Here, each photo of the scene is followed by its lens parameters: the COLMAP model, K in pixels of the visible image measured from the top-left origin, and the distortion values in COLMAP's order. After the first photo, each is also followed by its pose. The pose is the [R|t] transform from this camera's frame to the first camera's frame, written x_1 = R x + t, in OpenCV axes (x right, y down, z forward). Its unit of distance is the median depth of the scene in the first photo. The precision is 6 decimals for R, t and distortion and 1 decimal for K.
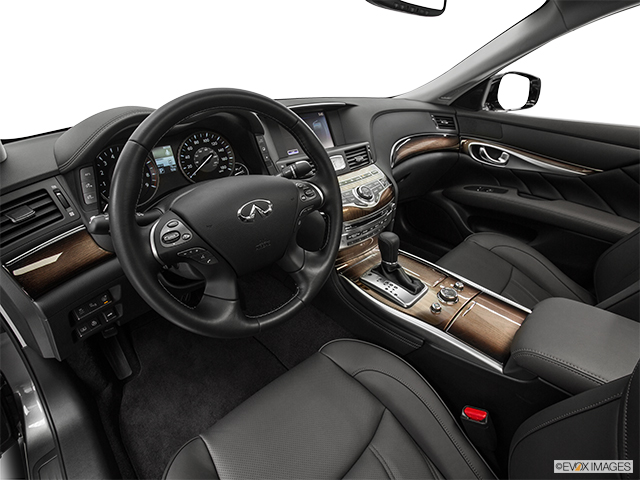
lens RADIAL K [[333.8, 0, 318.3], [0, 333.8, 234.4], [0, 0, 1]] dist [-0.125381, 0.083076]
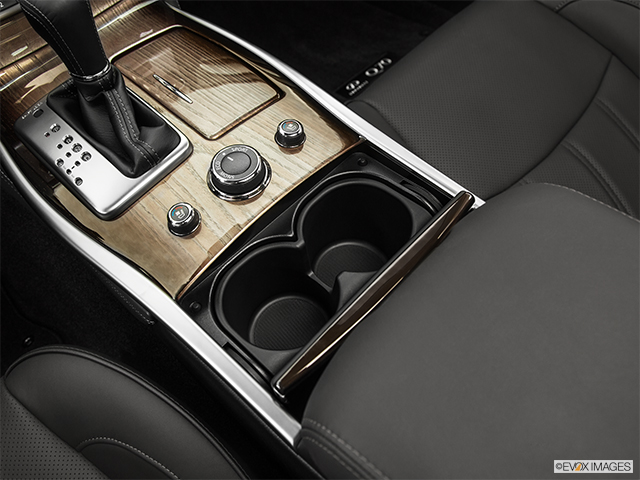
lens RADIAL K [[517.8, 0, 324.6], [0, 517.8, 239.4], [0, 0, 1]] dist [-0.091338, 0.043692]
pose [[0.997660, -0.065680, -0.019011, 0.397547], [0.066199, 0.858204, 0.509023, -0.012419], [-0.017117, -0.509090, 0.860543, 0.414835]]
